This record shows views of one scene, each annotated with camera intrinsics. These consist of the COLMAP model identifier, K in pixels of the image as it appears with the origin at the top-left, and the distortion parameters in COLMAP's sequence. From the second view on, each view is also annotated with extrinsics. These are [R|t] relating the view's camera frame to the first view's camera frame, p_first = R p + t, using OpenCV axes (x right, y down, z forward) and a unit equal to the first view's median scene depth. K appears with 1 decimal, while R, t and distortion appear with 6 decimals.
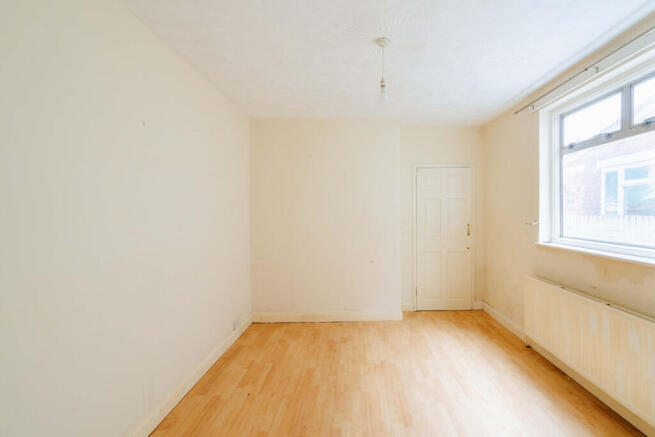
lens RADIAL K [[314.0, 0, 327.4], [0, 314.0, 208.6], [0, 0, 1]] dist [-0.000996, 0.000323]
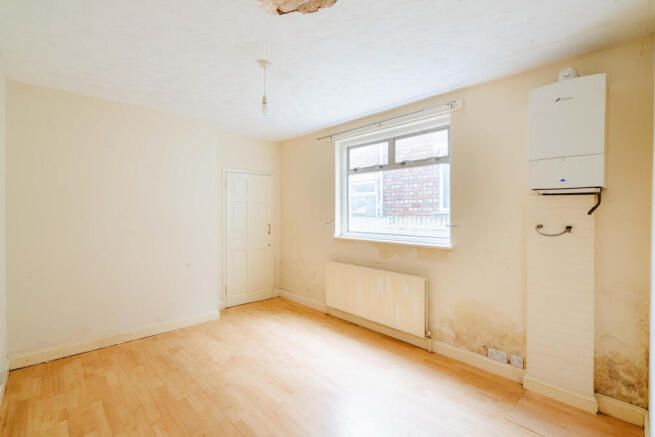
lens RADIAL K [[304.2, 0, 328.4], [0, 304.2, 204.1], [0, 0, 1]] dist [-0.000233, 0.000379]
pose [[0.742725, 0.027042, 0.669050, -0.250600], [-0.013392, 0.999584, -0.025534, 0.000570], [-0.669462, 0.010005, 0.742779, 0.022267]]
